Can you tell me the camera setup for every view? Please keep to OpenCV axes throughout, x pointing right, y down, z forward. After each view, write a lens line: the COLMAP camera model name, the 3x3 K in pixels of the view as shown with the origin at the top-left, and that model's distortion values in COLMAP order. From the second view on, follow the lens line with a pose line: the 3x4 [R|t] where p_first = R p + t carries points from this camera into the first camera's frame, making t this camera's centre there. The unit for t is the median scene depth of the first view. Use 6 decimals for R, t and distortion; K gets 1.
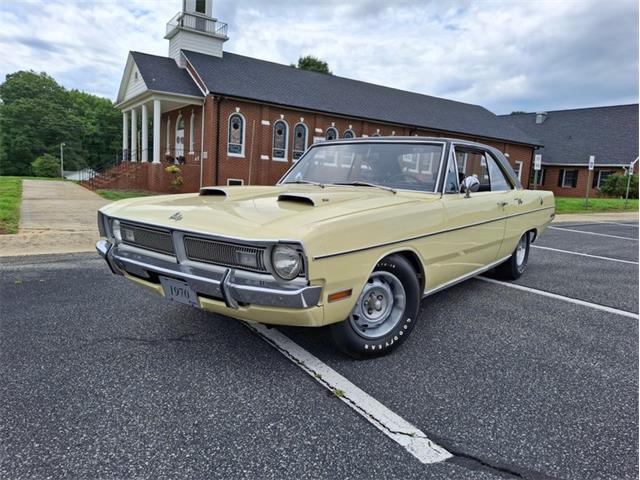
lens RADIAL K [[472.6, 0, 321.3], [0, 472.6, 243.3], [0, 0, 1]] dist [0.050623, -0.090495]
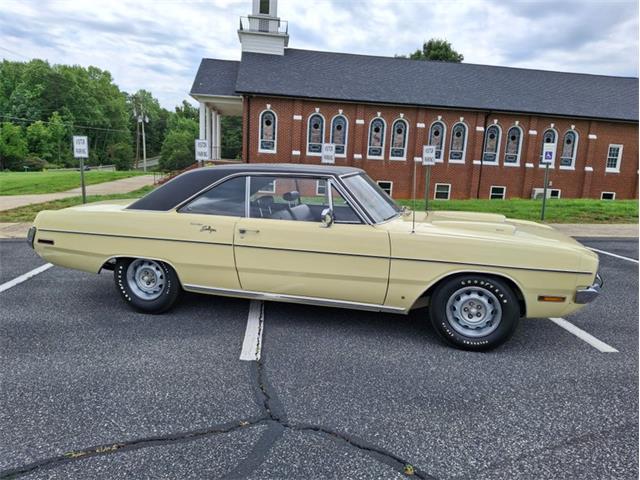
lens RADIAL K [[469.3, 0, 320.0], [0, 469.3, 240.0], [0, 0, 1]] dist [0.087026, -0.163581]
pose [[0.899890, 0.055793, -0.432534, 0.355371], [-0.051414, 0.998439, 0.021822, -0.021579], [0.433076, 0.002601, 0.901354, 0.126777]]
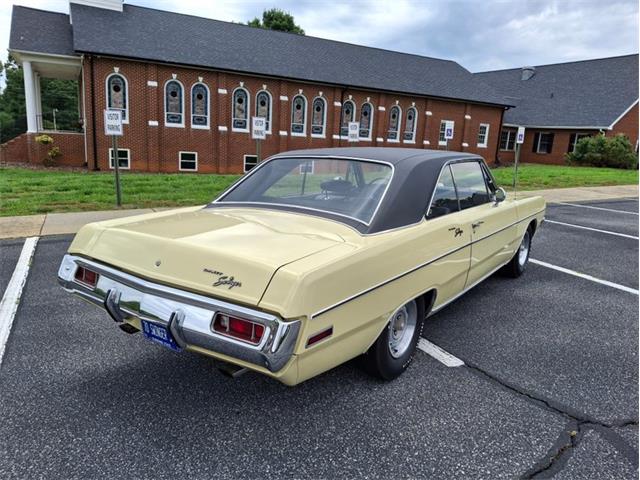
lens RADIAL K [[470.3, 0, 323.5], [0, 470.3, 242.2], [0, 0, 1]] dist [0.086358, -0.161496]
pose [[0.997379, 0.006928, -0.072017, 0.258837], [-0.001591, 0.997265, 0.073894, -0.024974], [0.072332, -0.073586, 0.994662, 0.114980]]
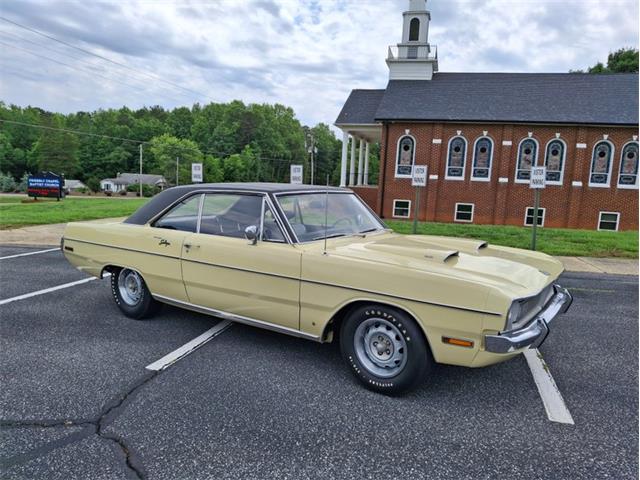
lens RADIAL K [[469.3, 0, 320.0], [0, 469.3, 240.0], [0, 0, 1]] dist [0.087026, -0.163581]
pose [[0.691231, 0.063495, -0.719839, 0.410039], [-0.097859, 0.995181, -0.006188, -0.024970], [0.715977, 0.074720, 0.694113, 0.172977]]
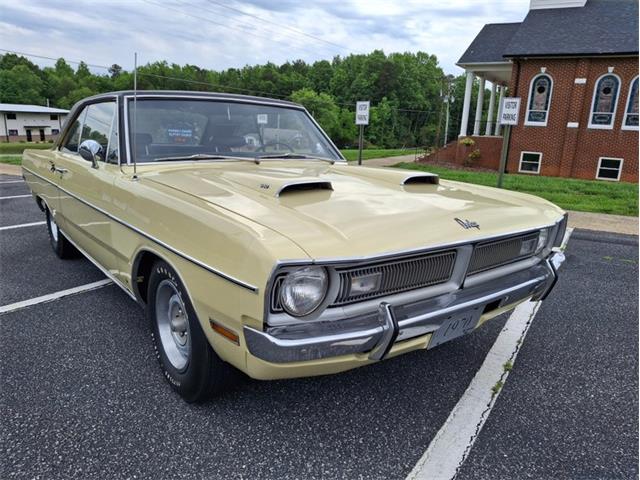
lens RADIAL K [[472.6, 0, 321.3], [0, 472.6, 243.3], [0, 0, 1]] dist [0.050623, -0.090495]
pose [[0.456114, 0.171321, -0.873275, 0.413719], [-0.134107, 0.983321, 0.122865, -0.025582], [0.879759, 0.061071, 0.471481, 0.251734]]
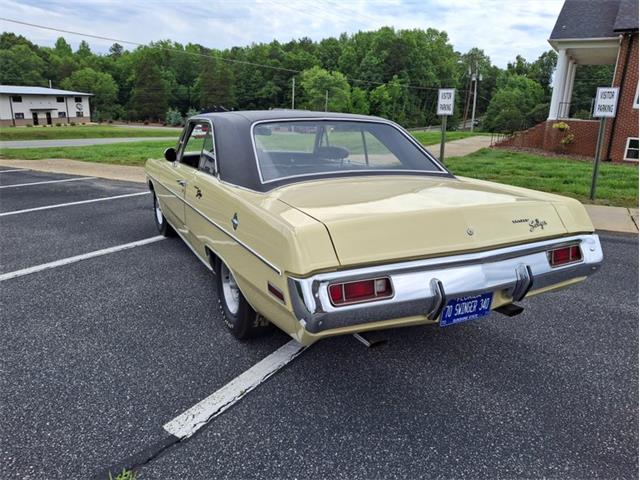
lens RADIAL K [[471.2, 0, 324.0], [0, 471.2, 241.2], [0, 0, 1]] dist [0.009990, -0.023975]
pose [[0.468093, 0.200336, -0.860671, 0.266494], [-0.124215, 0.979210, 0.160372, -0.026651], [0.874905, 0.031839, 0.483246, 0.163278]]
